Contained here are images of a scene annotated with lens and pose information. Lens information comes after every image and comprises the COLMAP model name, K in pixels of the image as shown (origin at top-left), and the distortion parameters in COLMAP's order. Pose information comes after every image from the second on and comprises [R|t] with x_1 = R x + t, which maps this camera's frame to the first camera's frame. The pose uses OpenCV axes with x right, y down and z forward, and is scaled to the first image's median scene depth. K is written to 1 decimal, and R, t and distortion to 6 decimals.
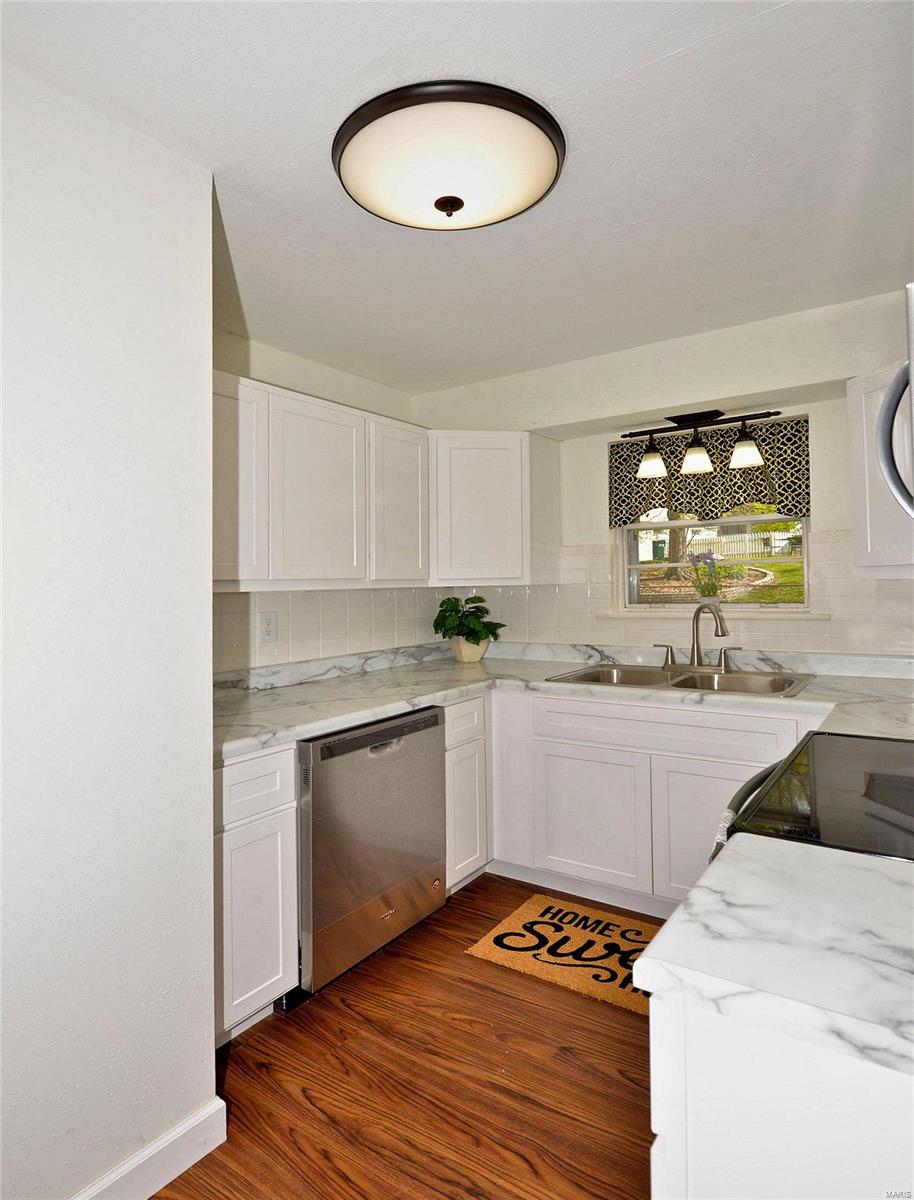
lens RADIAL K [[573.9, 0, 458.2], [0, 573.9, 570.8], [0, 0, 1]] dist [-0.002610, -0.002063]
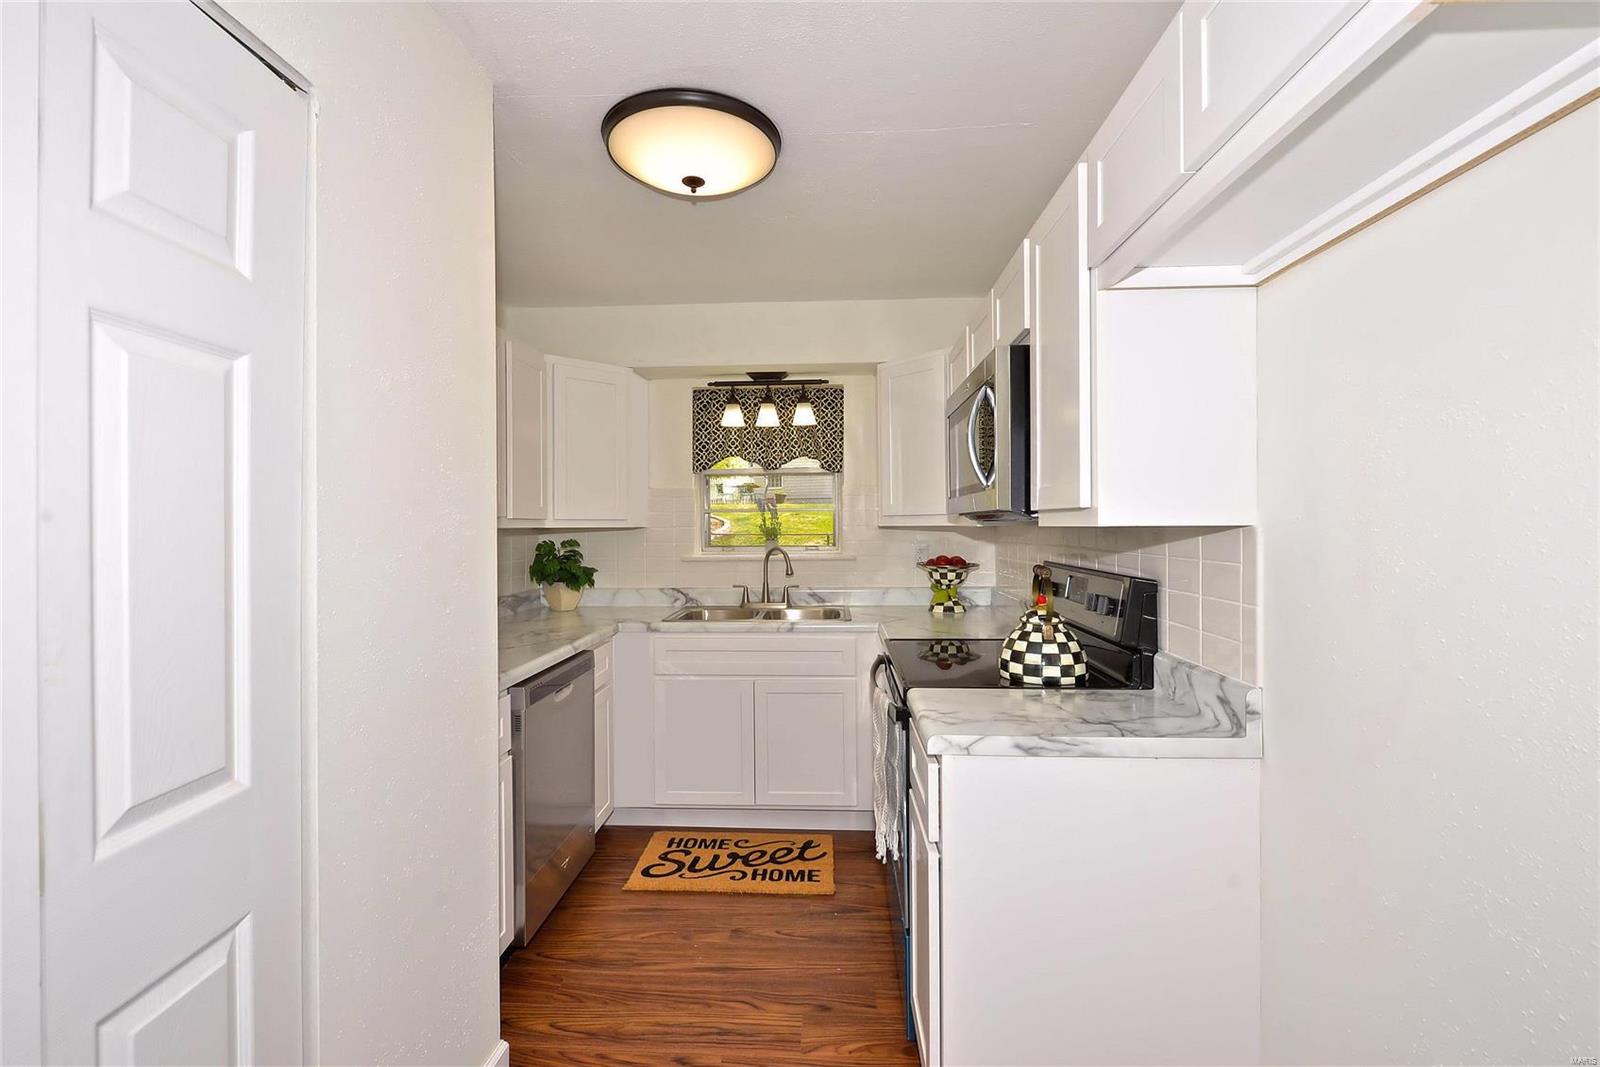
lens RADIAL K [[705.5, 0, 795.3], [0, 705.5, 526.3], [0, 0, 1]] dist [0.001032, 0.000155]
pose [[0.808281, 0.012807, 0.588657, -0.415644], [-0.021100, 0.999751, 0.007222, 0.009806], [-0.588419, -0.018258, 0.808350, -0.148116]]
